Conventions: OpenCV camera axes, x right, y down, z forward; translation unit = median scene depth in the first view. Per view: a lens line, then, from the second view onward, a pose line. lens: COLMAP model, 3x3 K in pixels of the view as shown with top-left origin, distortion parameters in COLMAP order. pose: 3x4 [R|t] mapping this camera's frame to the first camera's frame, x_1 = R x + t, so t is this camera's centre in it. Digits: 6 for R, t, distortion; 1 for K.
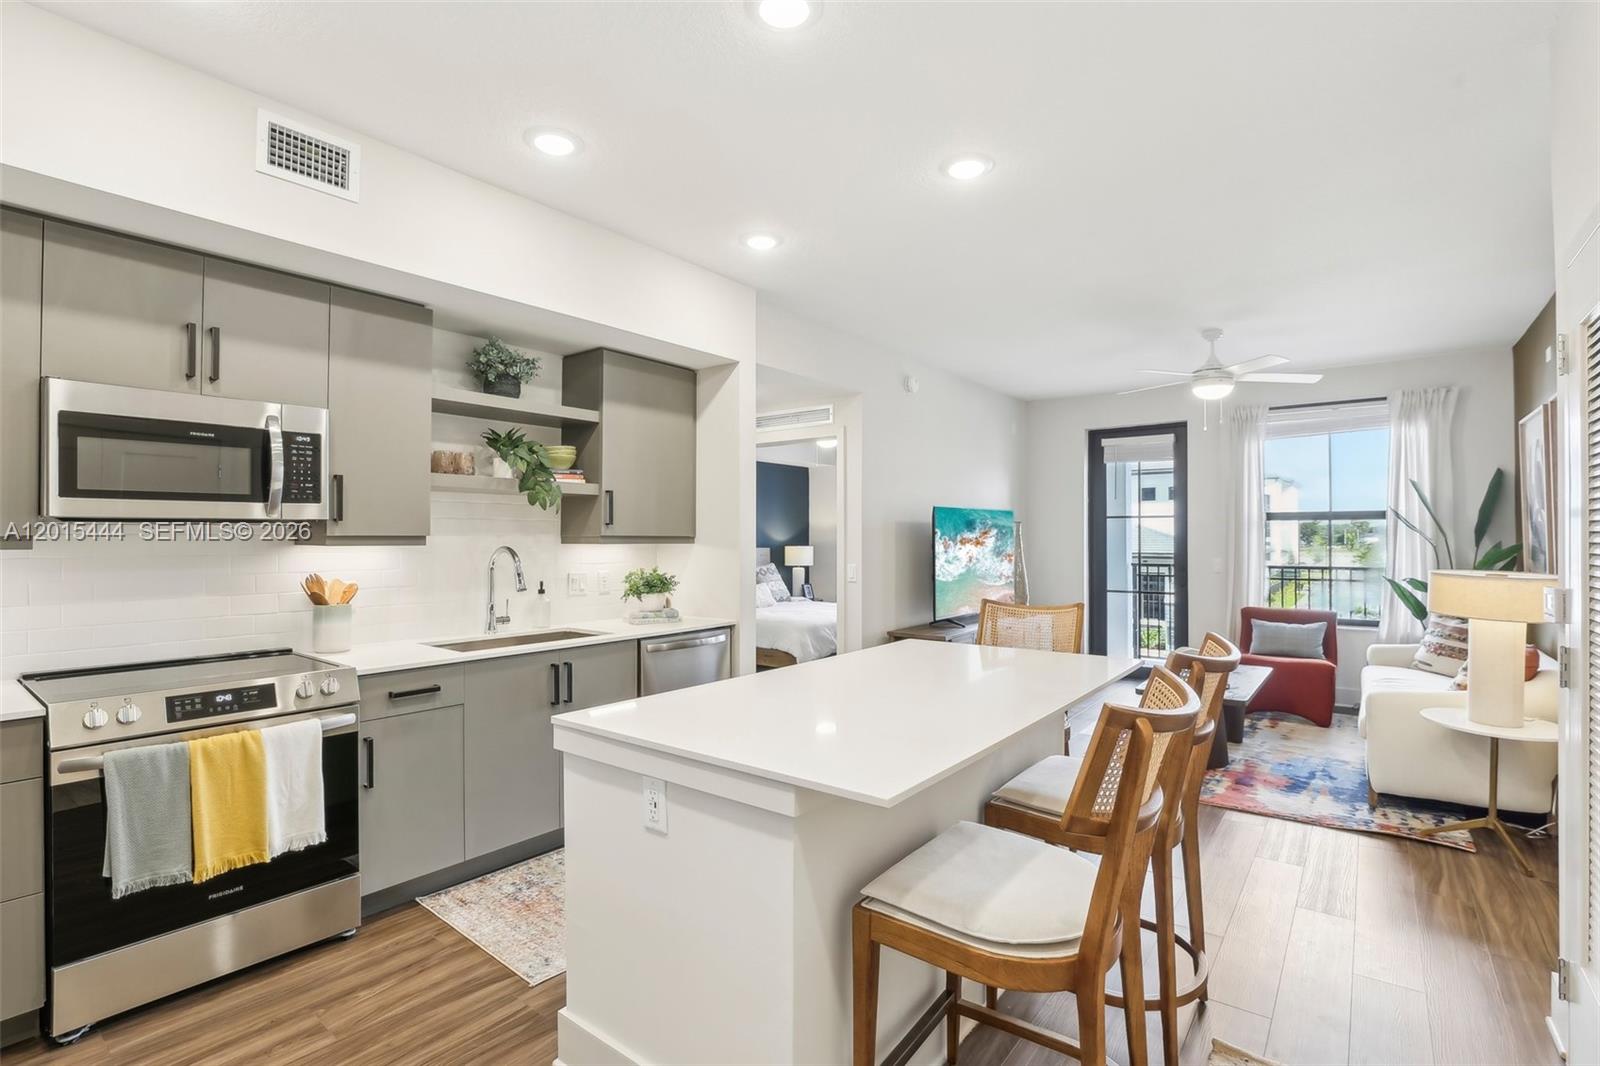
lens RADIAL K [[742.5, 0, 803.8], [0, 742.5, 547.3], [0, 0, 1]] dist [-0.021364, 0.000559]
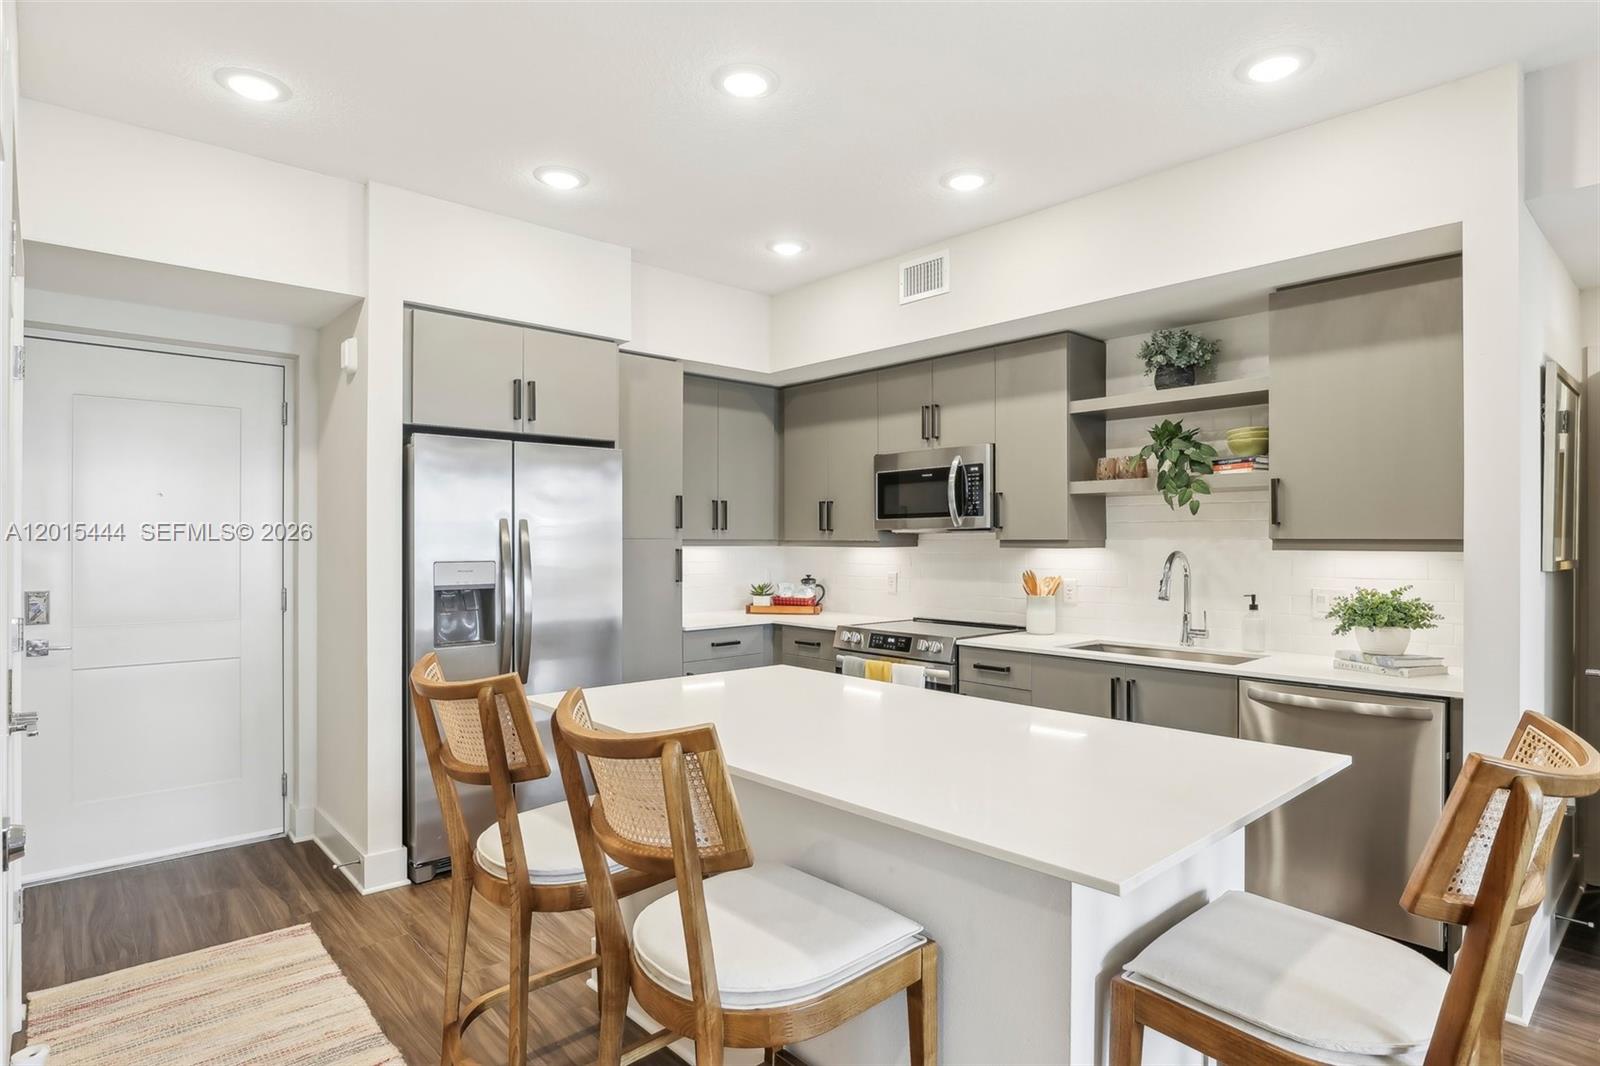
lens RADIAL K [[859.6, 0, 800.0], [0, 859.6, 533.0], [0, 0, 1]] dist [-0.000606, -0.000047]
pose [[-0.164622, -0.011467, -0.986290, 0.910870], [-0.015037, 0.999845, -0.009115, -0.007906], [0.986242, 0.013331, -0.164769, 0.911692]]
